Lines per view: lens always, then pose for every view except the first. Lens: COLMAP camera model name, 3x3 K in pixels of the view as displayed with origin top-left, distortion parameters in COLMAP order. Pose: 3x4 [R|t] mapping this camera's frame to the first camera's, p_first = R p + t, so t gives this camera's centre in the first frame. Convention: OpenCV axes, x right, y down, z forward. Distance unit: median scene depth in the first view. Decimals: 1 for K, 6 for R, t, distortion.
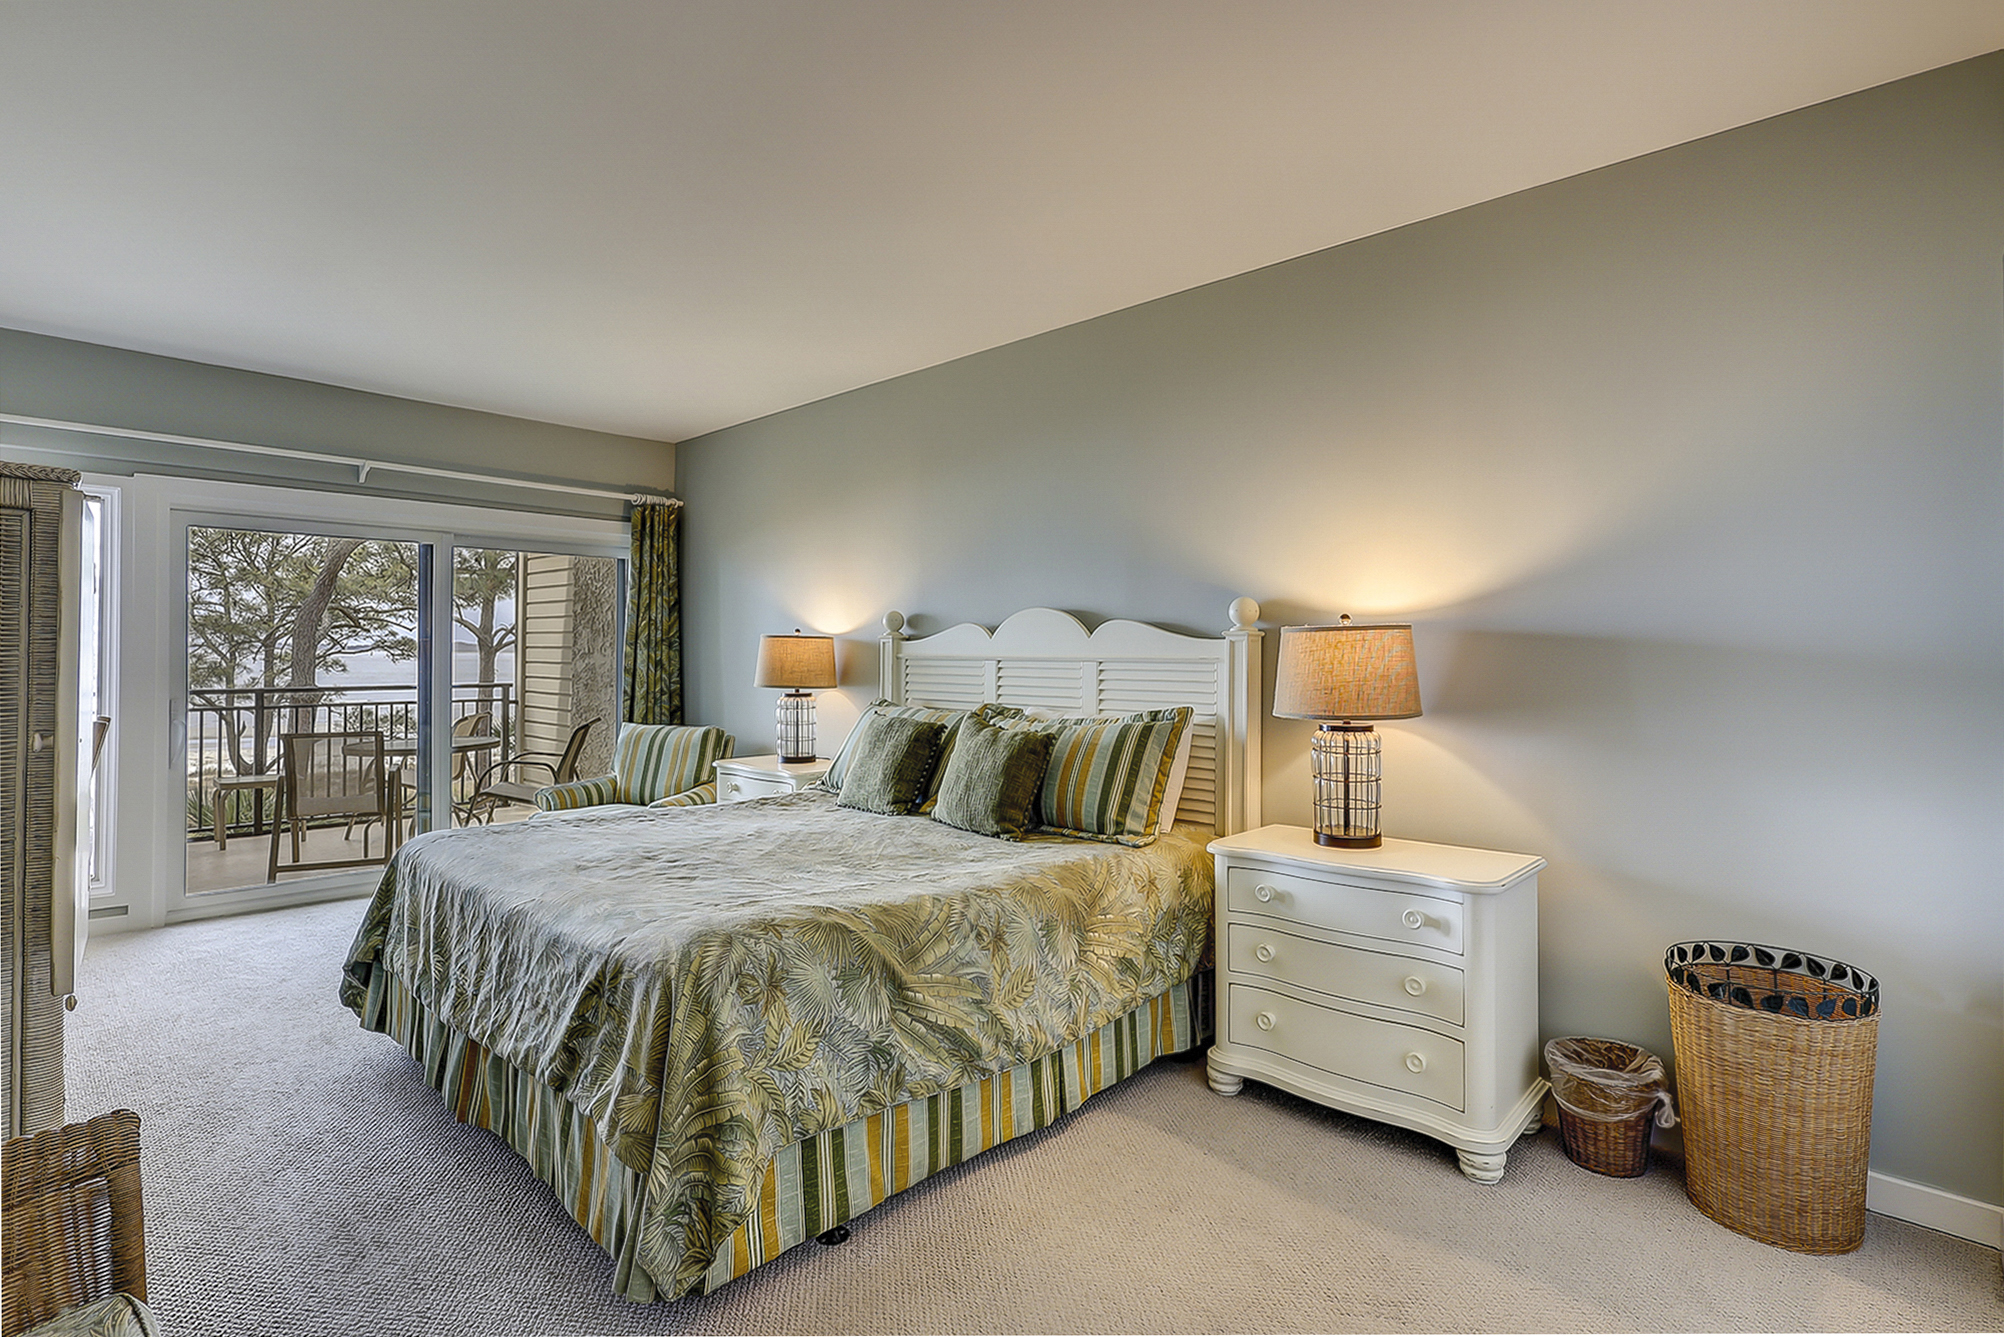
lens RADIAL K [[970.5, 0, 999.9], [0, 970.5, 648.4], [0, 0, 1]] dist [-0.002075, -0.000675]
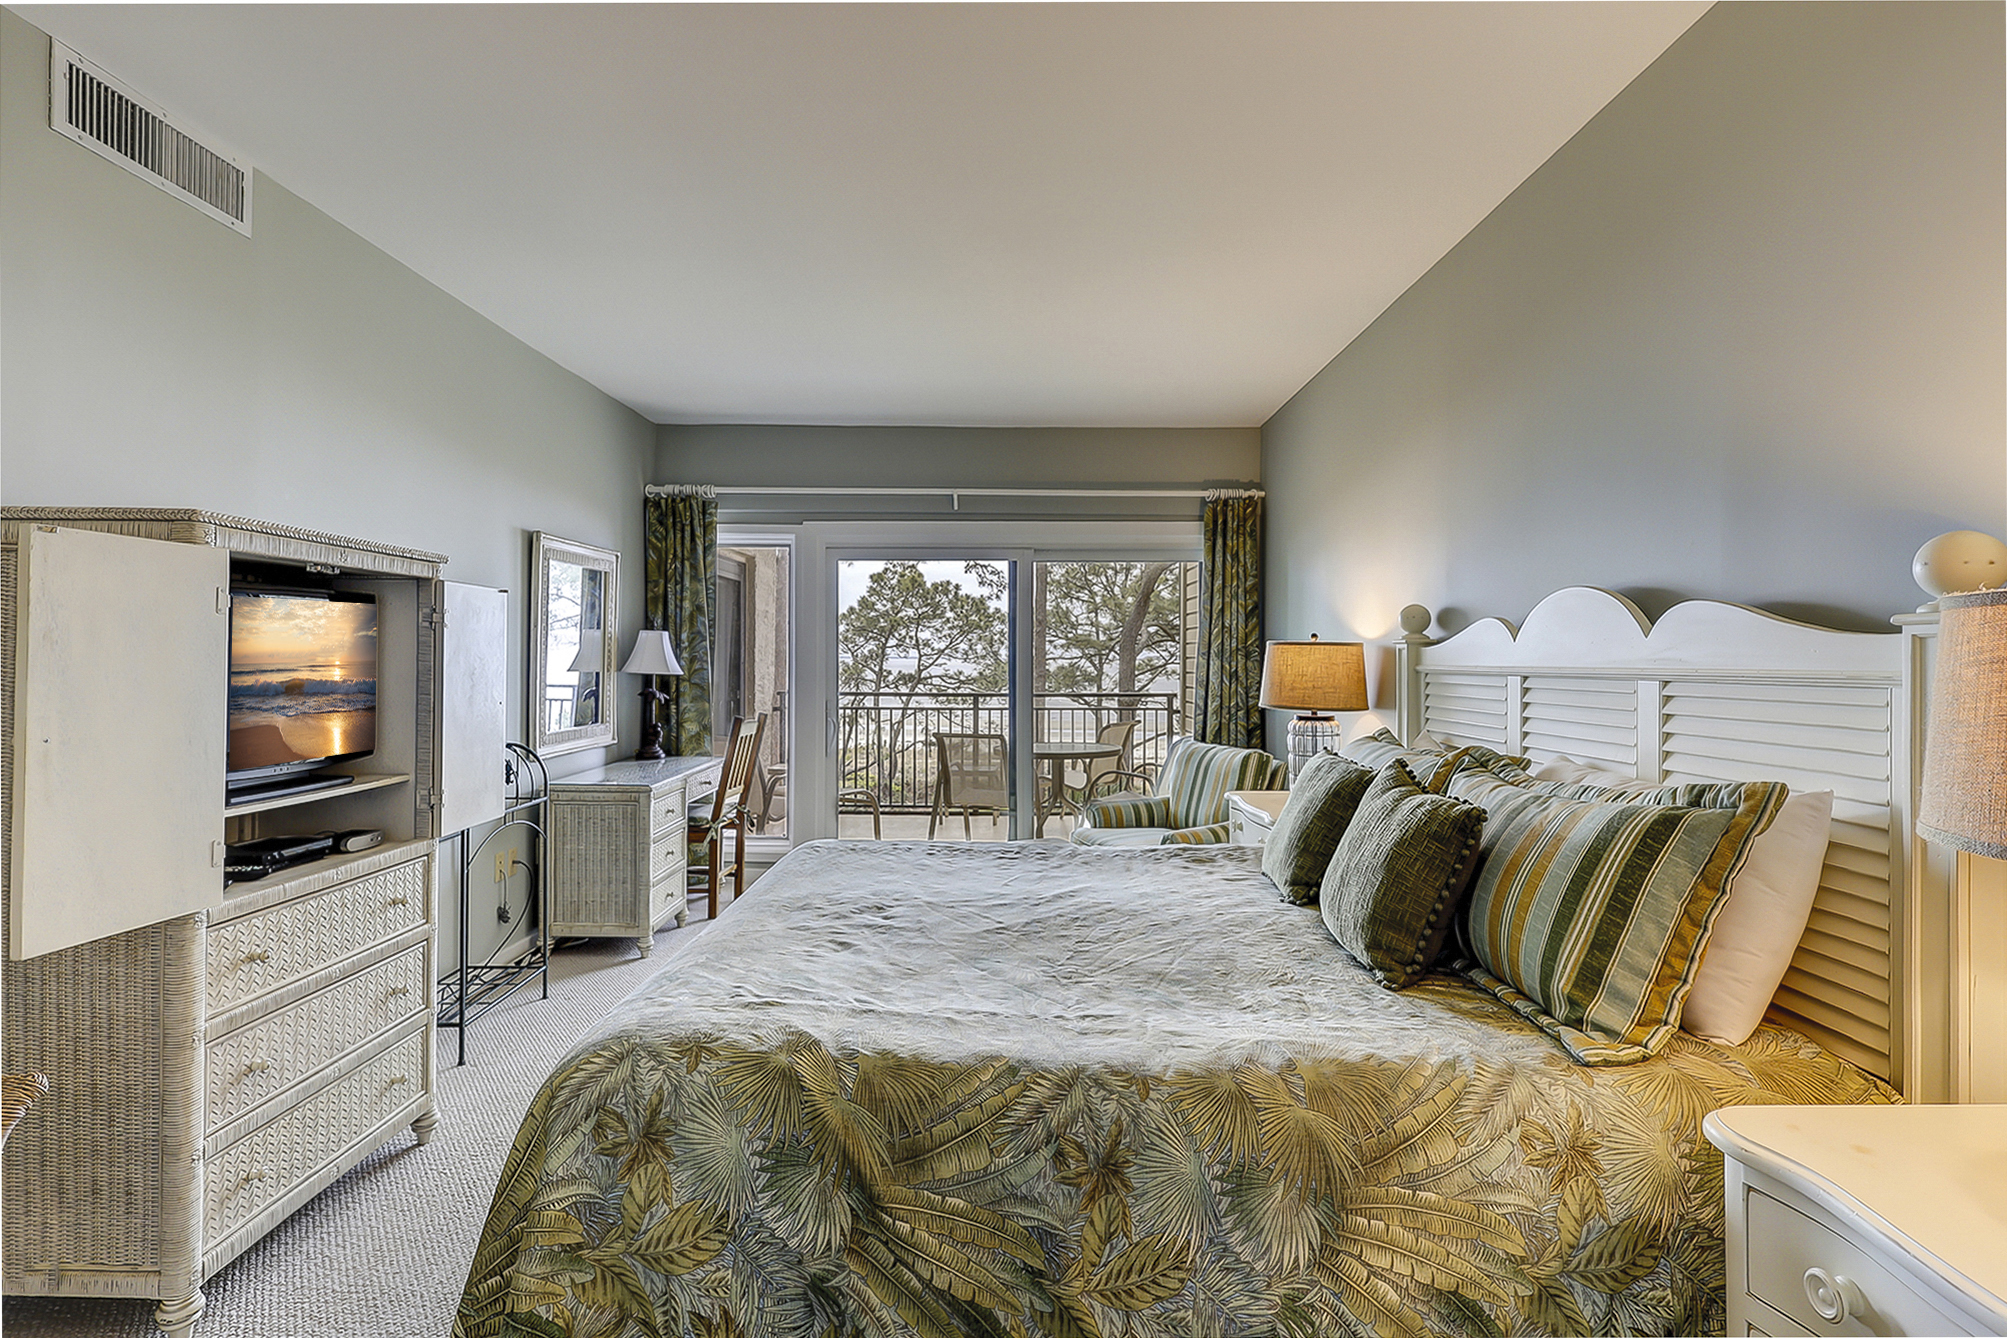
lens RADIAL K [[969.2, 0, 1006.1], [0, 969.2, 656.7], [0, 0, 1]] dist [-0.001413, -0.000289]
pose [[0.692550, -0.003670, -0.721360, 0.259806], [0.001632, 0.999992, -0.003521, 0.001646], [0.721368, 0.001262, 0.692551, 0.404768]]
